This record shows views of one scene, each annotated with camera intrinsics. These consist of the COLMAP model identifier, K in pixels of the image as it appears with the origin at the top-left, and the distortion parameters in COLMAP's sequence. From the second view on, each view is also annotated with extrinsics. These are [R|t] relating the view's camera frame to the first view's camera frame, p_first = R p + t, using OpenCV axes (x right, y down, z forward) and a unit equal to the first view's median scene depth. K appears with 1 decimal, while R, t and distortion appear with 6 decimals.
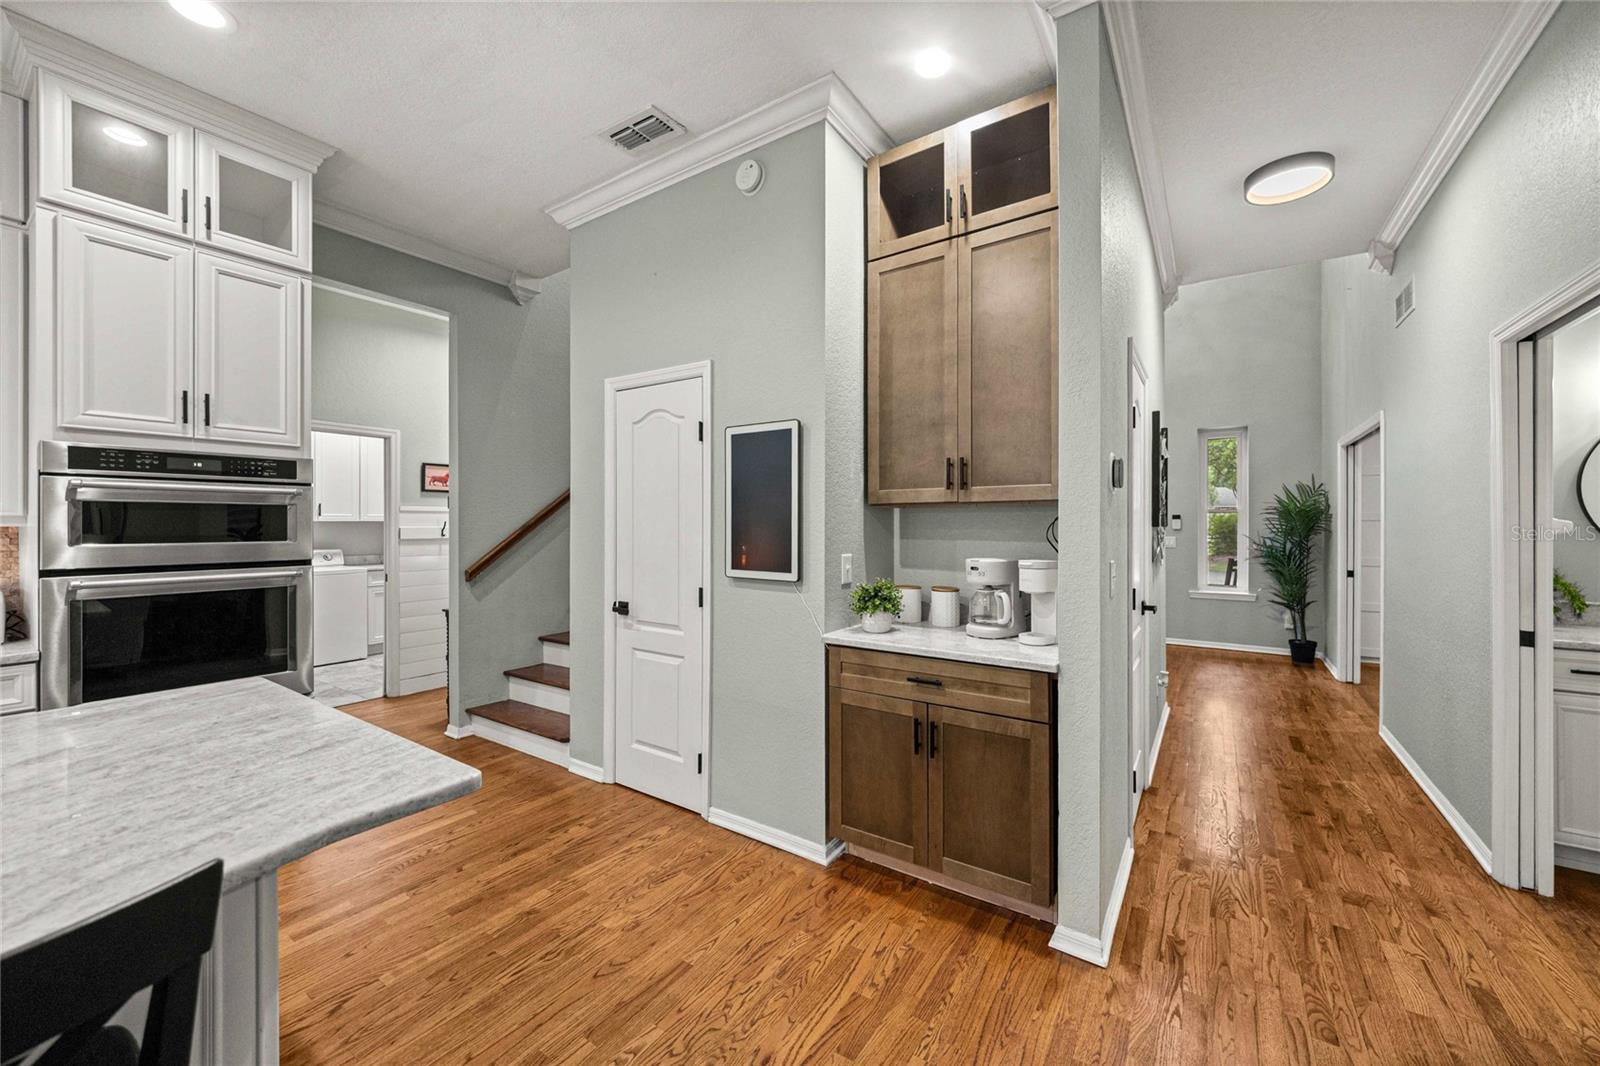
lens RADIAL K [[599.6, 0, 820.5], [0, 599.6, 525.2], [0, 0, 1]] dist [0.000223, -0.000422]
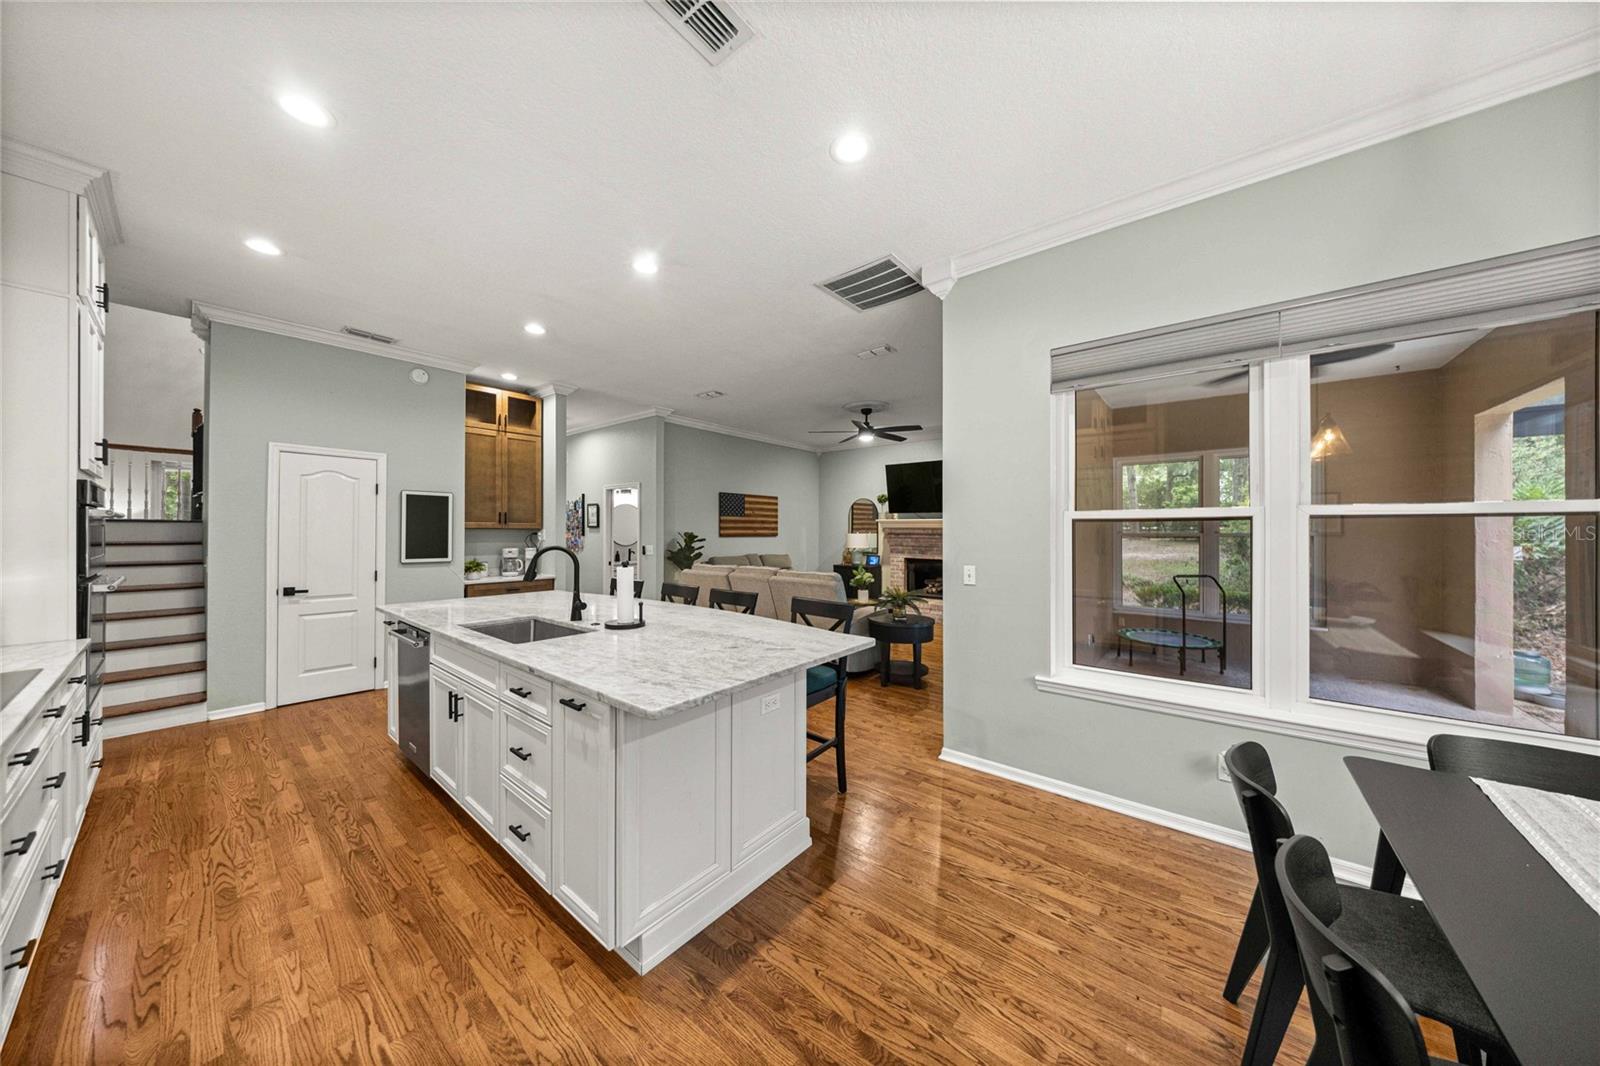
lens RADIAL K [[497.7, 0, 807.1], [0, 497.7, 530.6], [0, 0, 1]] dist [-0.010283, 0.000061]
pose [[0.094105, 0.002250, 0.995560, -1.783564], [-0.000089, 0.999997, -0.002252, -0.021848], [-0.995562, 0.000123, 0.094105, -0.567200]]
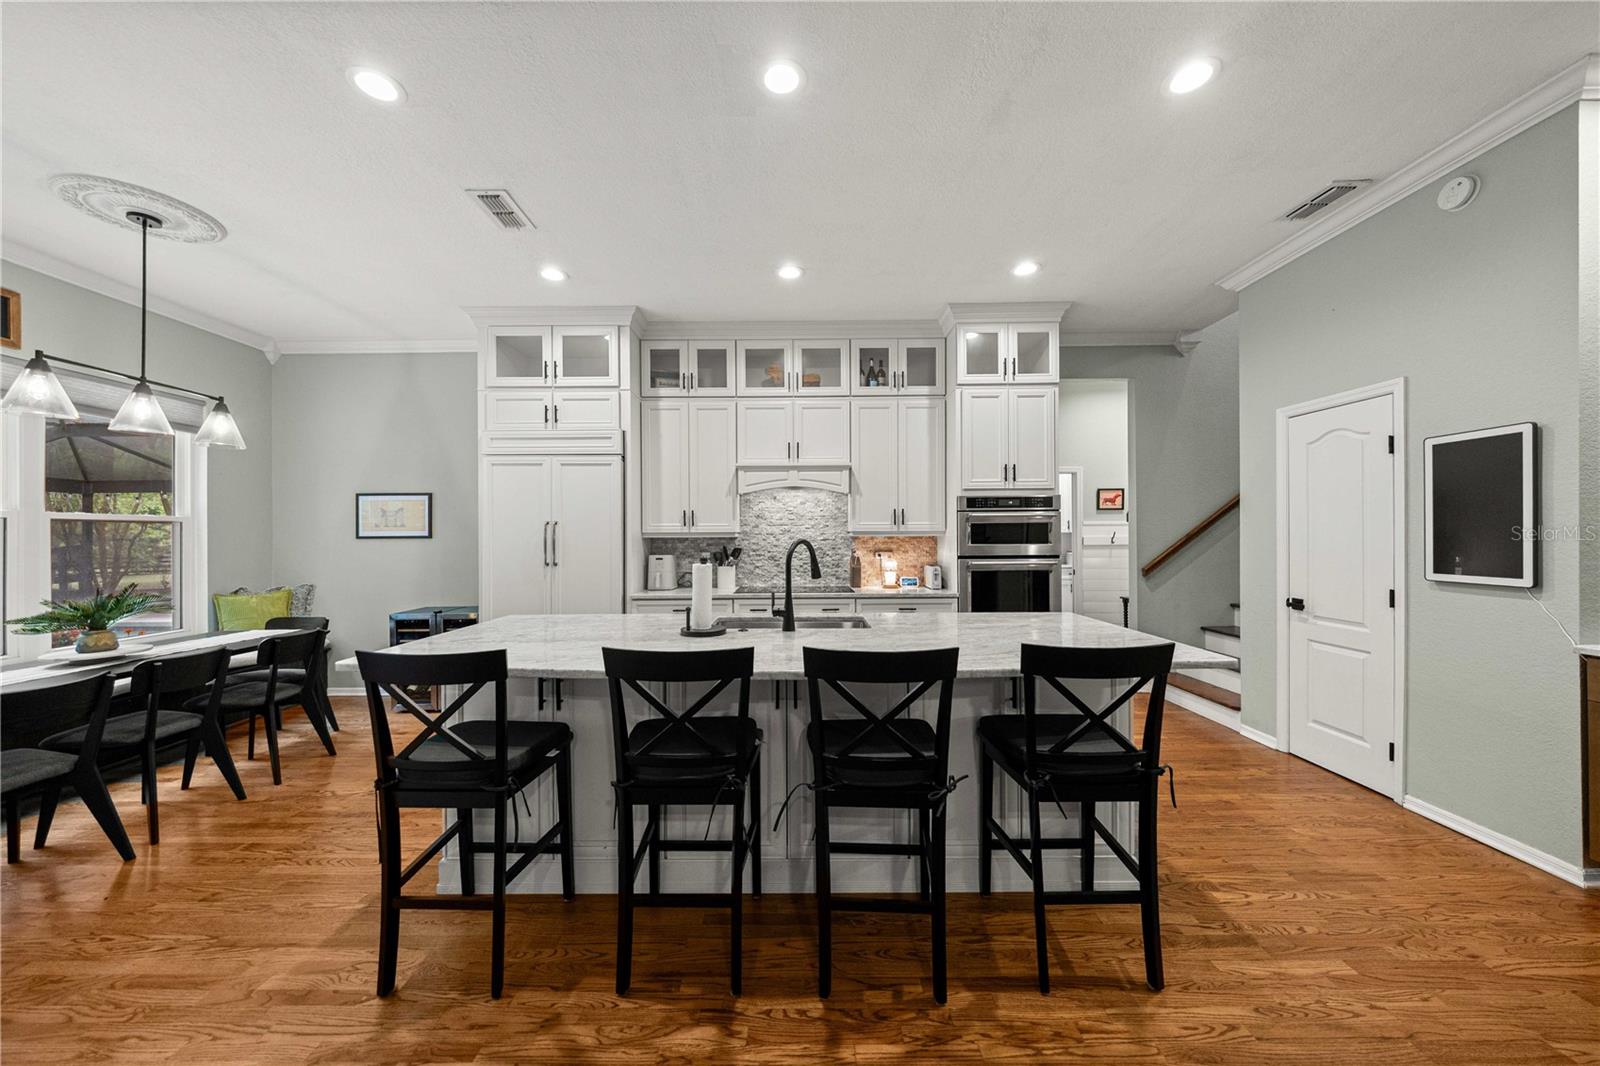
lens RADIAL K [[570.0, 0, 802.4], [0, 570.0, 538.3], [0, 0, 1]] dist [-0.000136, 0.000742]
pose [[0.546922, -0.003270, -0.837177, 0.086853], [0.006131, 0.999981, 0.000099, 0.005775], [0.837161, -0.005187, 0.546932, -0.490319]]
